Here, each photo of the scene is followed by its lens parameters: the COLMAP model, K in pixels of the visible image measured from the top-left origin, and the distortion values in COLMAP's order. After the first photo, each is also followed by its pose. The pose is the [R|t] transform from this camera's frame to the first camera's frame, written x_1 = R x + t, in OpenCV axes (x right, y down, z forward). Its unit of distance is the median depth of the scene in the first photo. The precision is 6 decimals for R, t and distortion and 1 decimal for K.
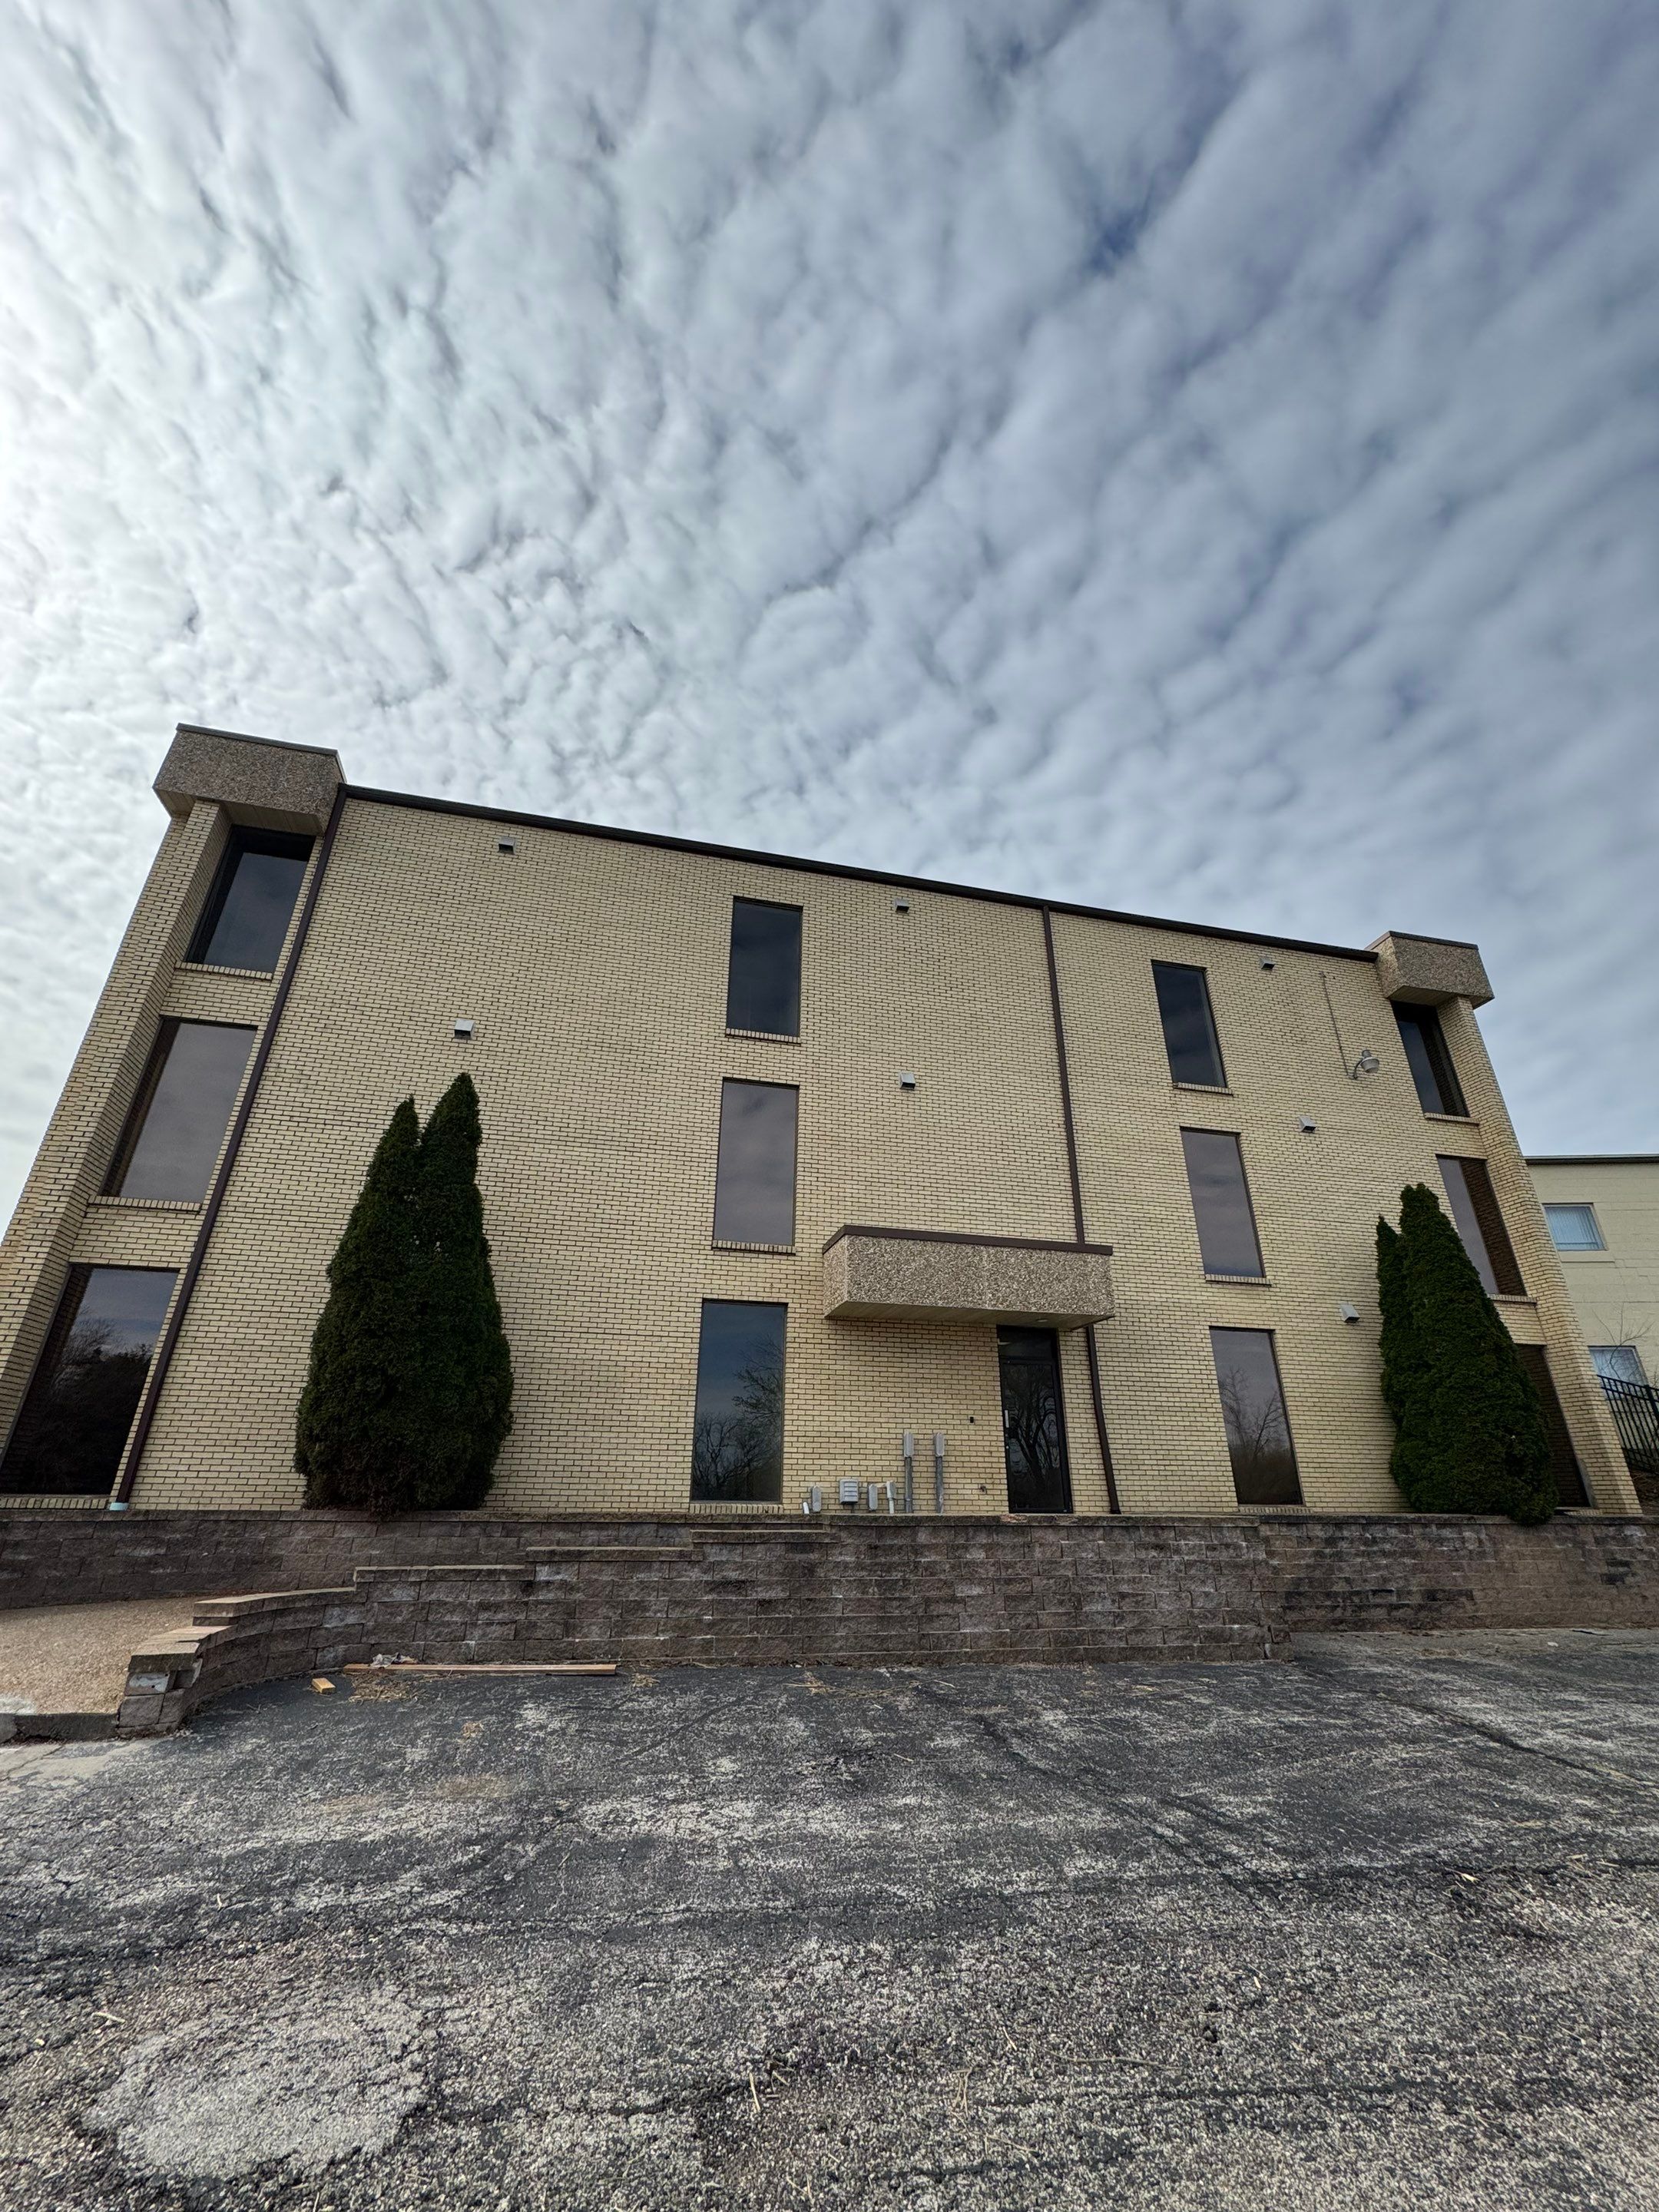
lens RADIAL K [[641.3, 0, 829.5], [0, 641.3, 1106.0], [0, 0, 1]] dist [-0.000276, 0.000128]
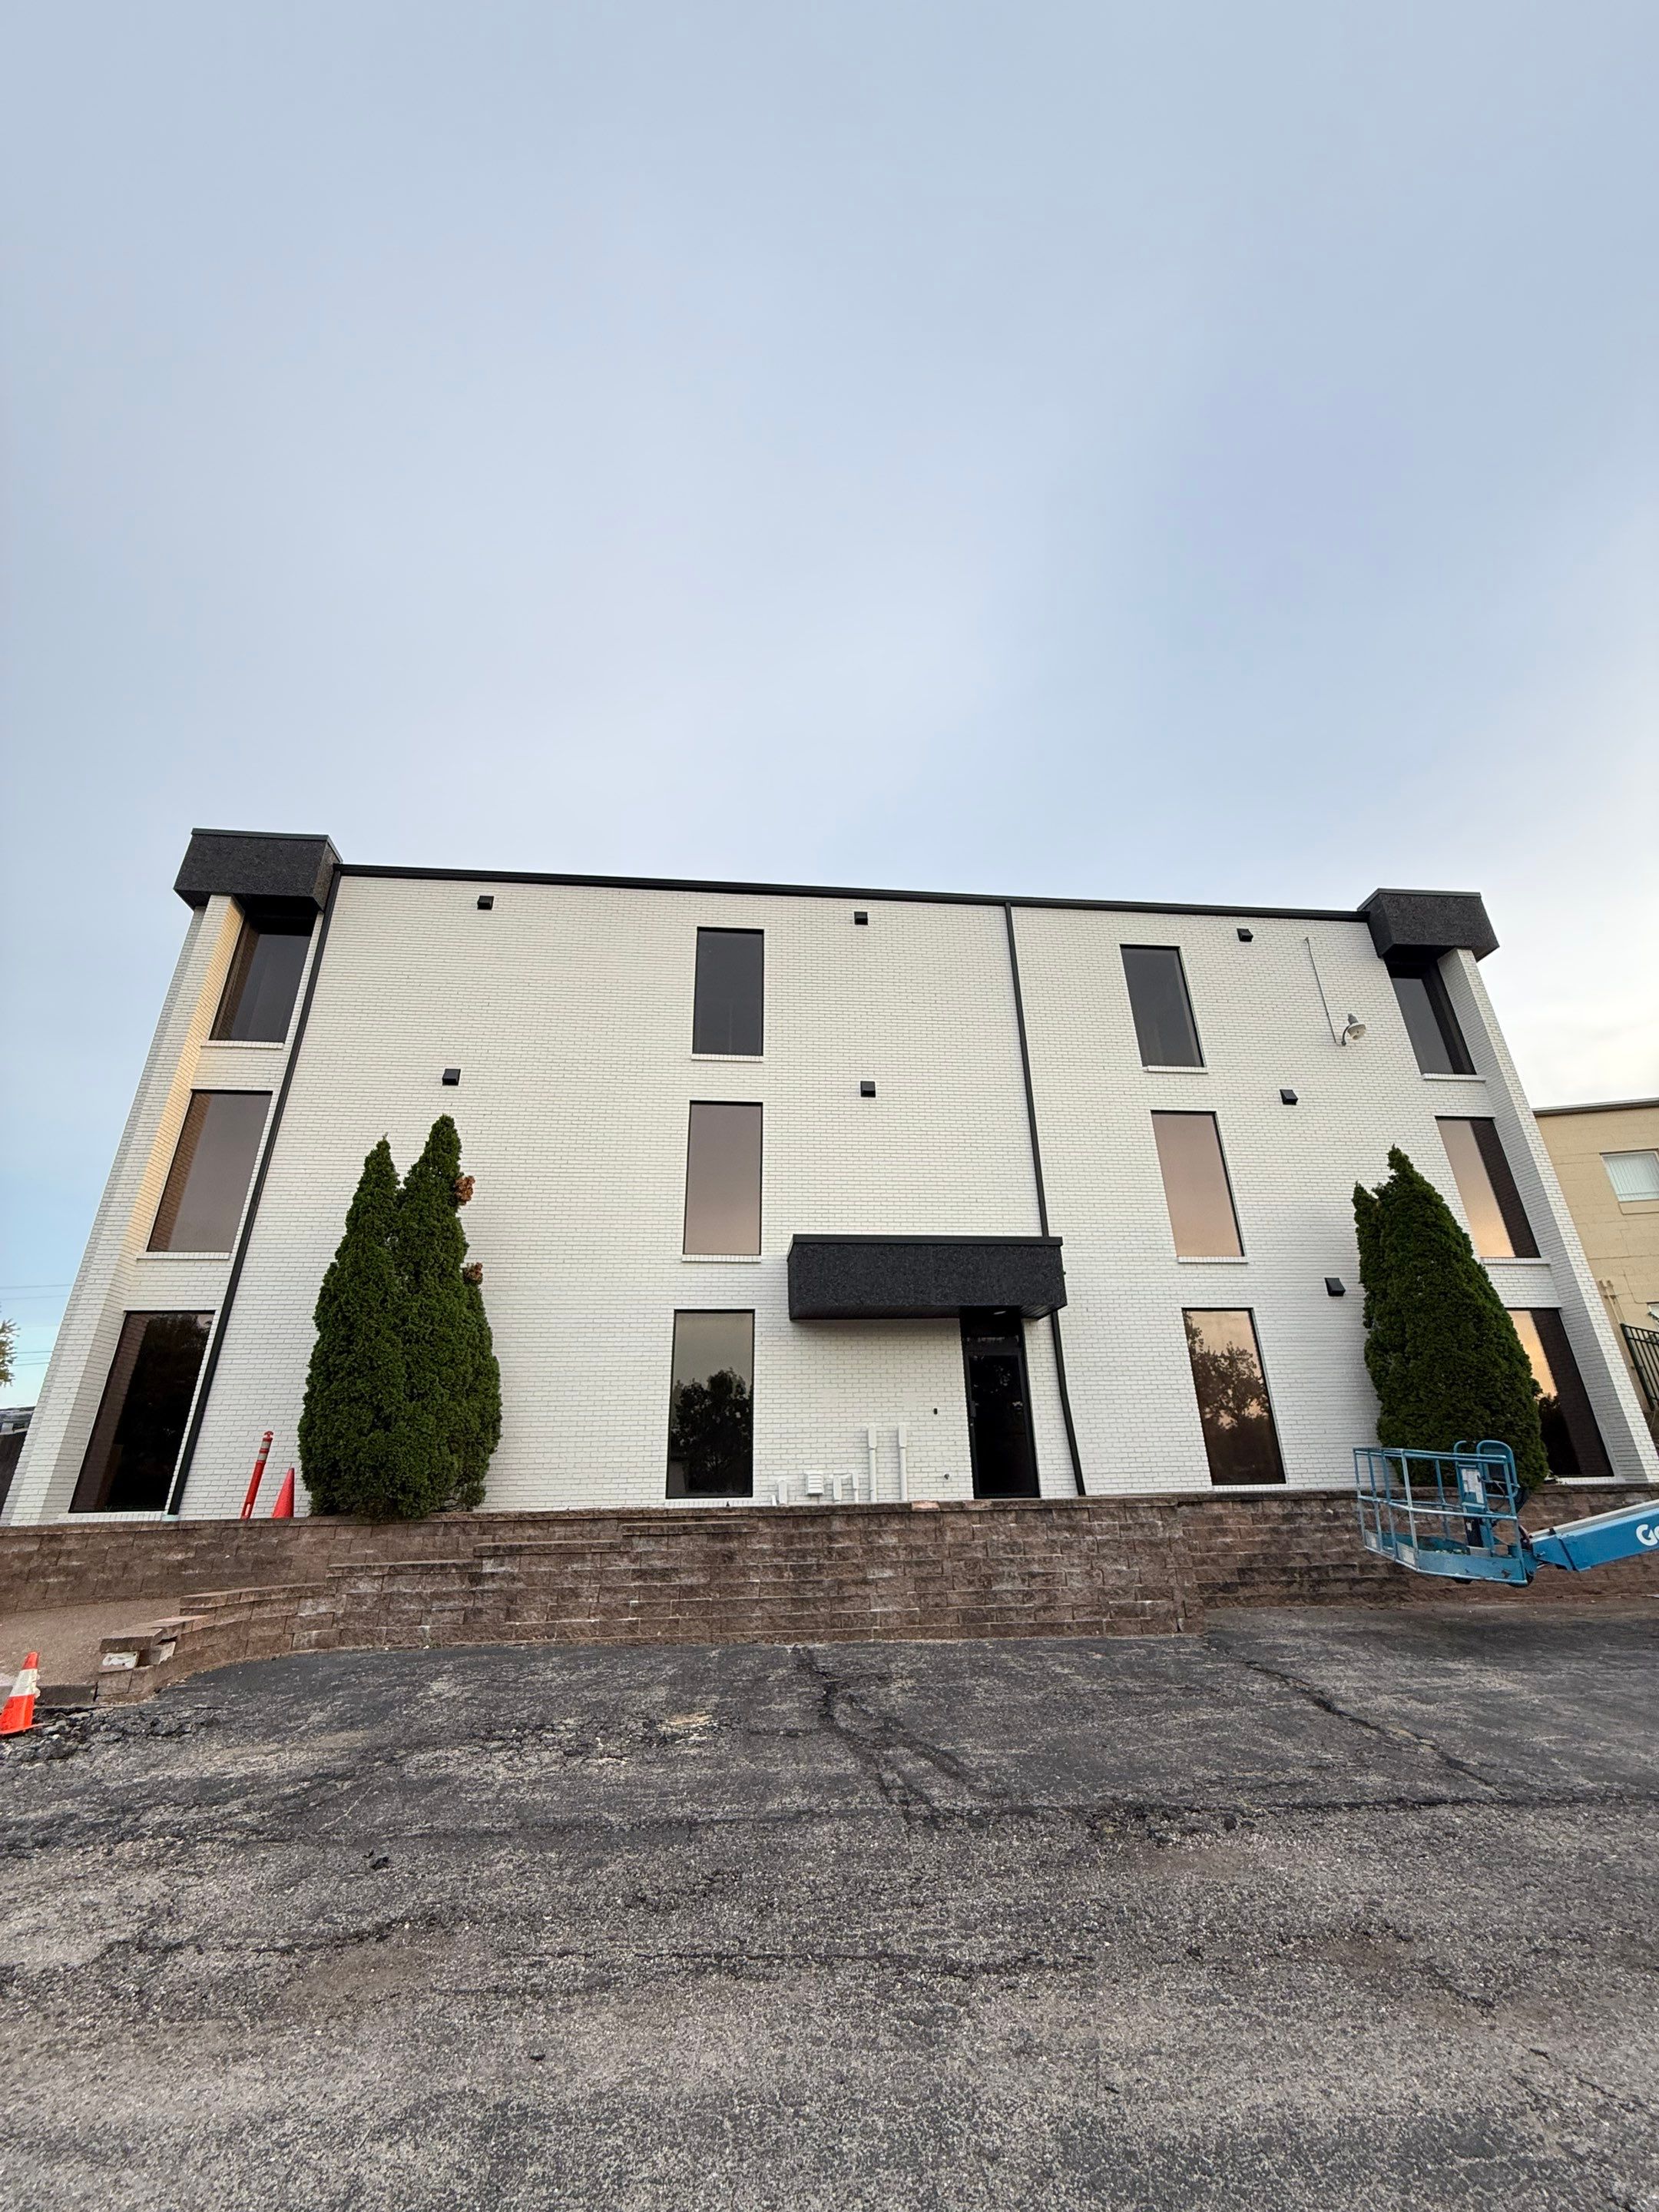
lens RADIAL K [[633.0, 0, 829.5], [0, 633.0, 1106.0], [0, 0, 1]] dist [0.001382, 0.000058]
pose [[0.993598, -0.079979, -0.079793, 0.255574], [0.080483, 0.996751, 0.003111, -0.034769], [0.079285, -0.009513, 0.996807, -0.056532]]
